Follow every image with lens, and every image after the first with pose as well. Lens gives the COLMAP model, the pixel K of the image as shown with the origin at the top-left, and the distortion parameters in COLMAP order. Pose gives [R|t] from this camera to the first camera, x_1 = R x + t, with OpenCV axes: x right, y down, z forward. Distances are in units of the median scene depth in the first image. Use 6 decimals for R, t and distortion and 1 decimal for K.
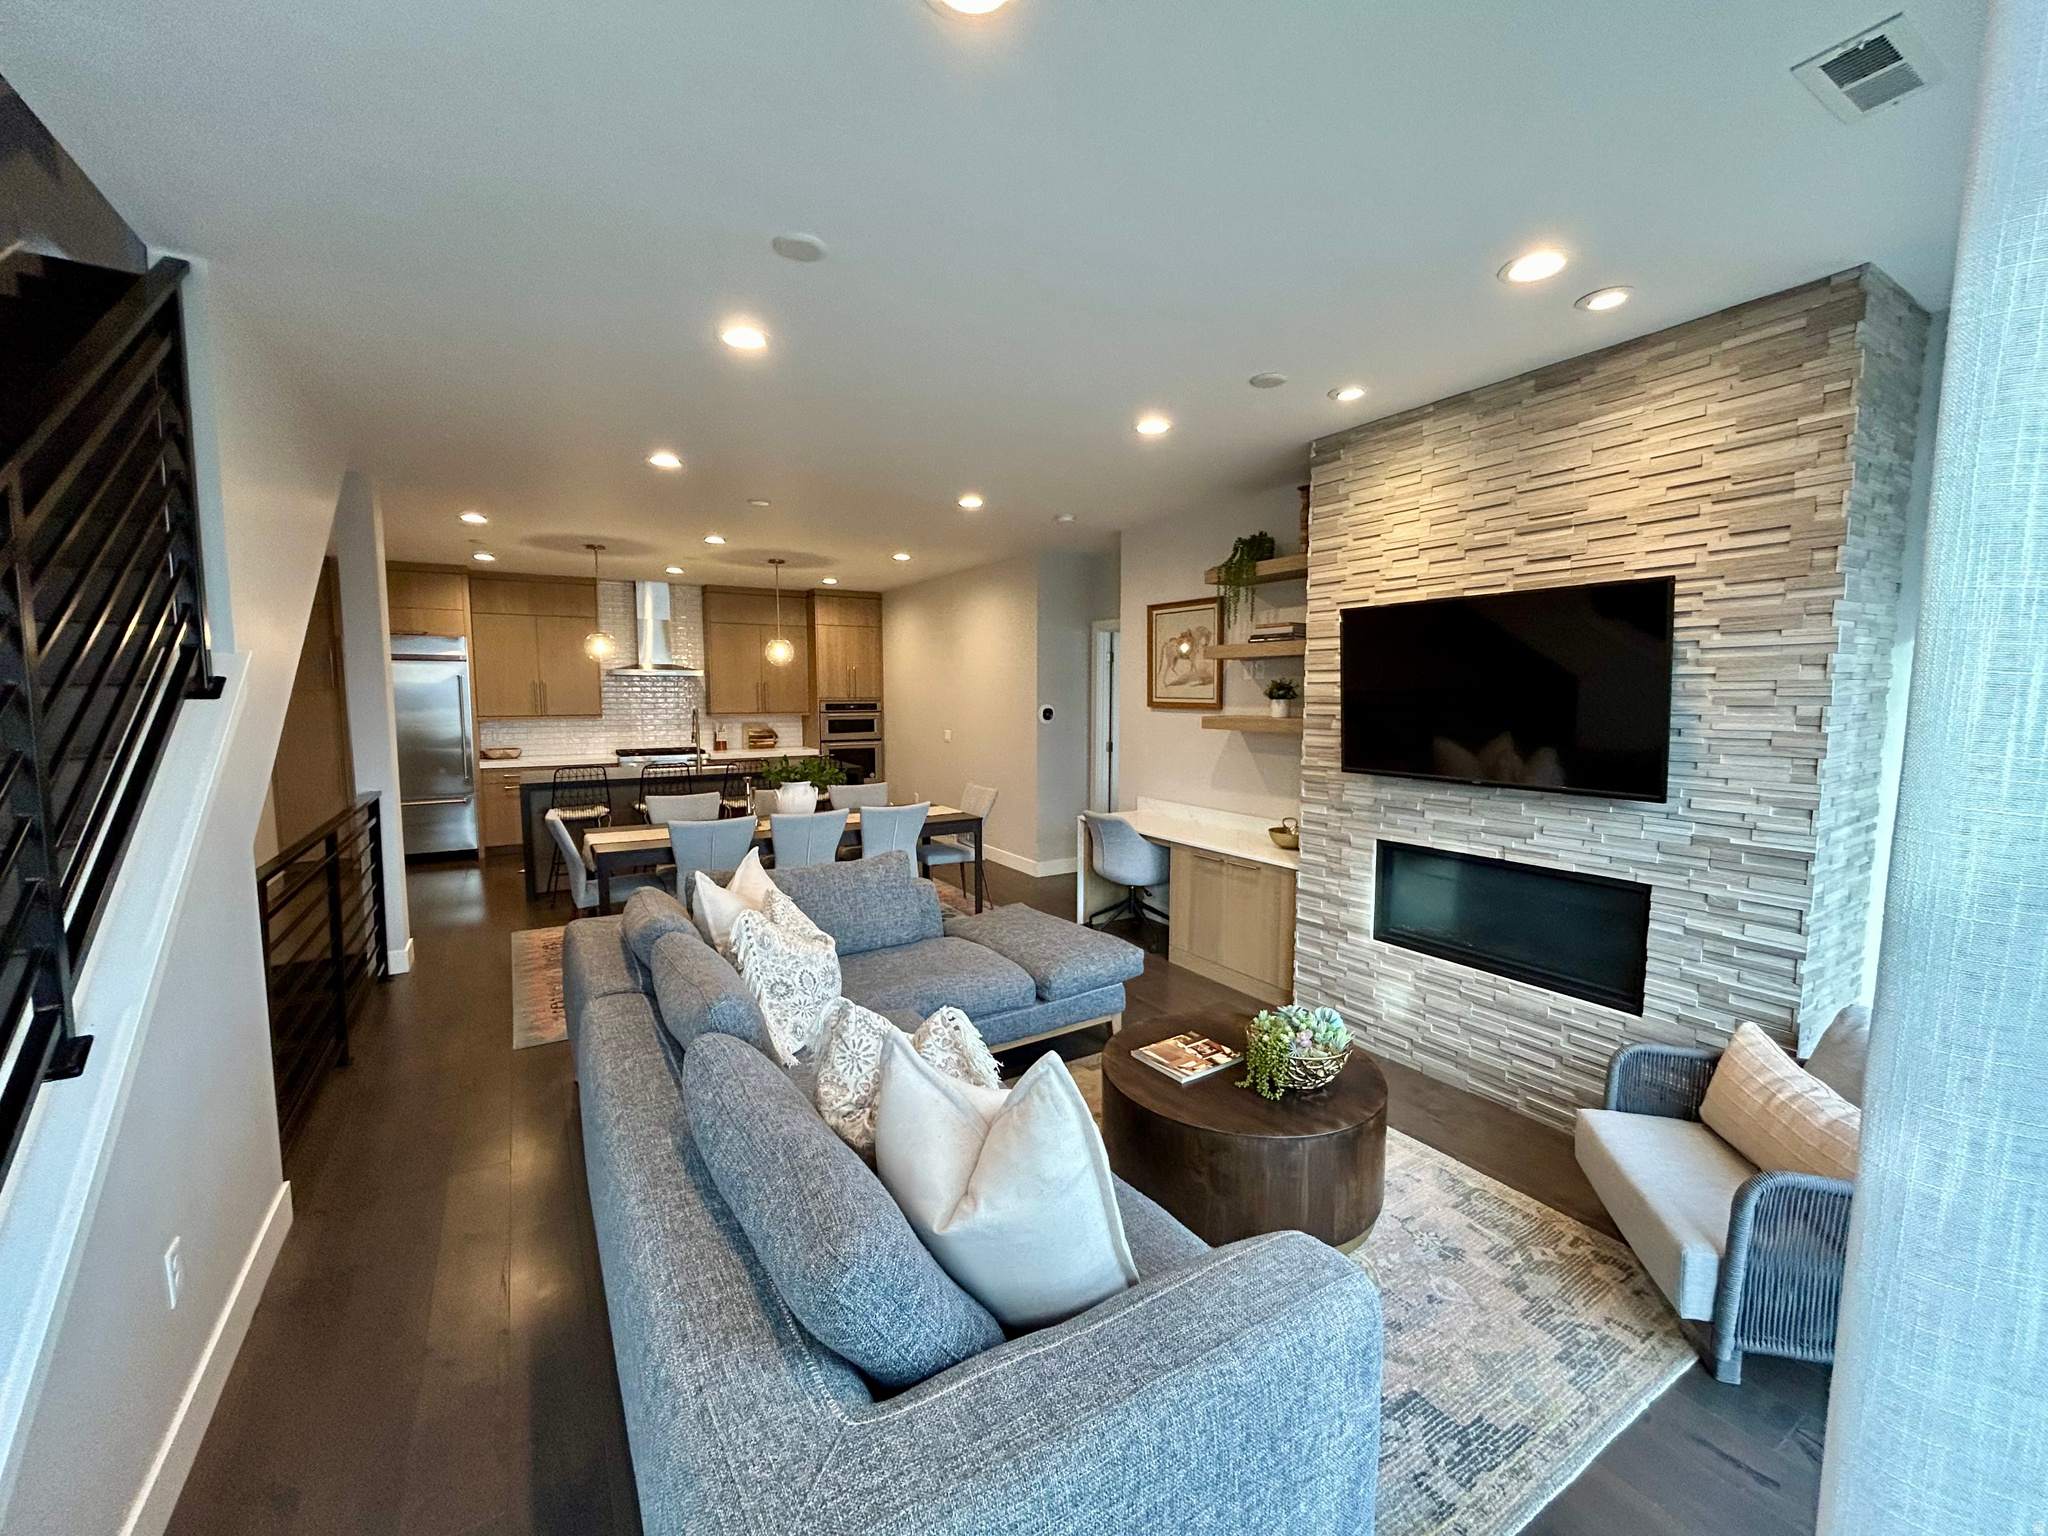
lens RADIAL K [[824.1, 0, 1027.7], [0, 824.1, 768.1], [0, 0, 1]] dist [0.000707, -0.001466]
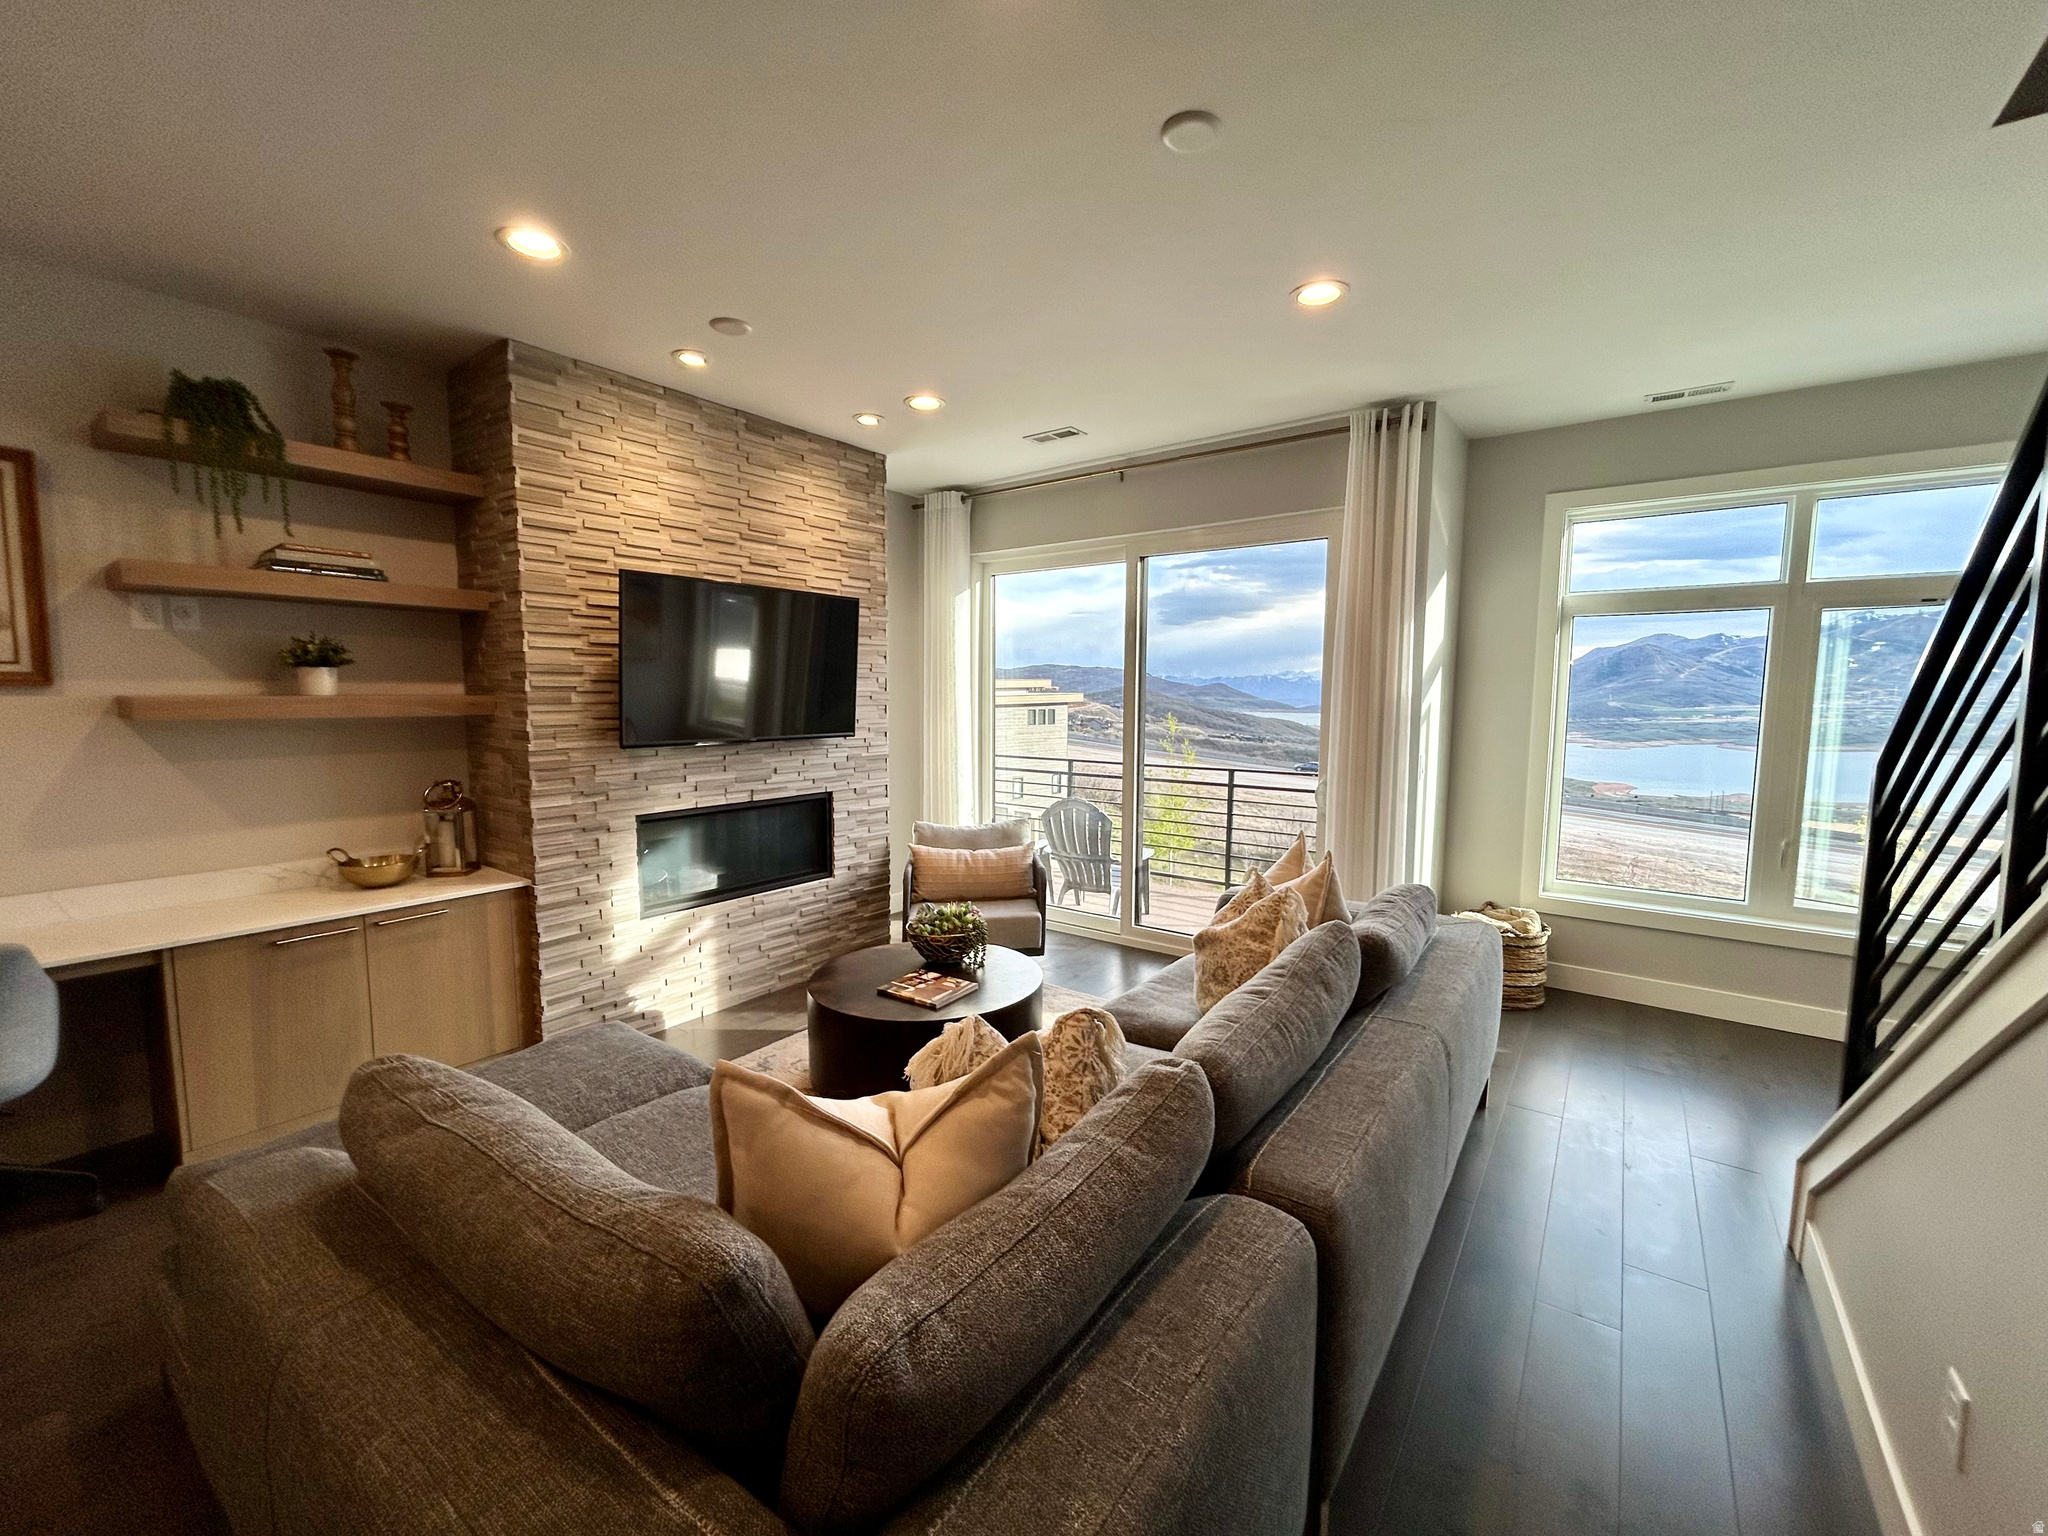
lens RADIAL K [[824.1, 0, 1034.8], [0, 824.1, 769.7], [0, 0, 1]] dist [0.000707, -0.001466]
pose [[-0.379618, -0.089296, 0.920824, -0.700646], [0.080075, 0.988424, 0.128863, -0.059329], [-0.921671, 0.122653, -0.368073, 1.017678]]
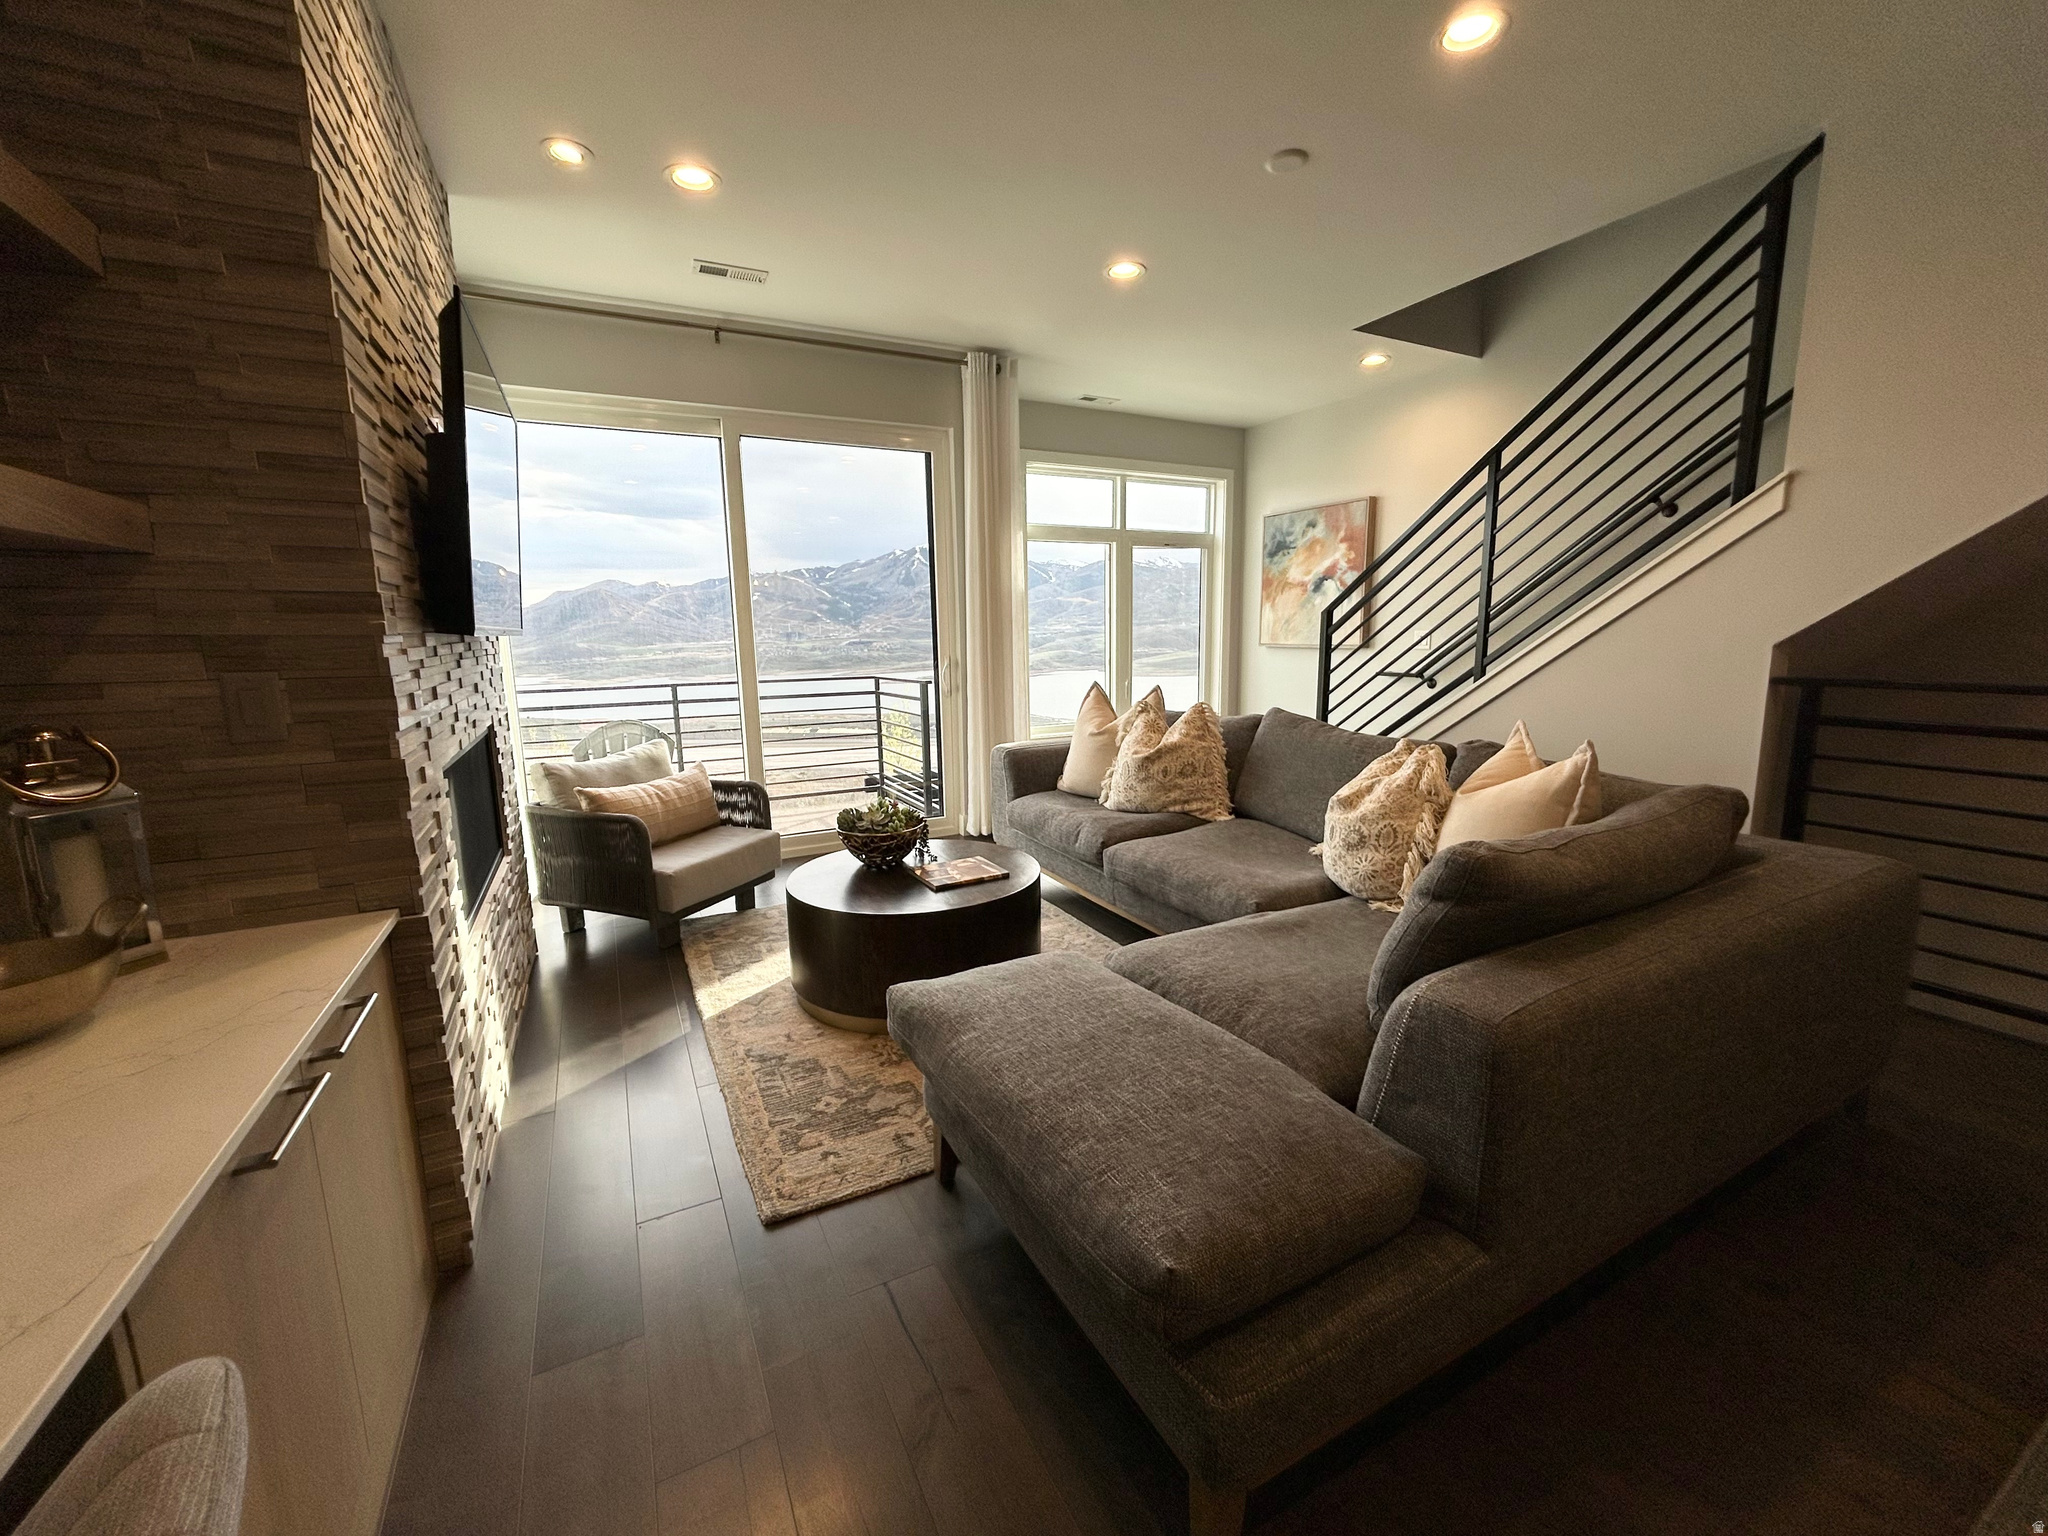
lens RADIAL K [[824.1, 0, 1030.9], [0, 824.1, 769.8], [0, 0, 1]] dist [0.000707, -0.001466]
pose [[-0.997057, 0.002567, 0.076617, 0.015973], [0.022305, 0.965915, 0.257896, -0.041278], [-0.073344, 0.258846, -0.963130, 1.626904]]
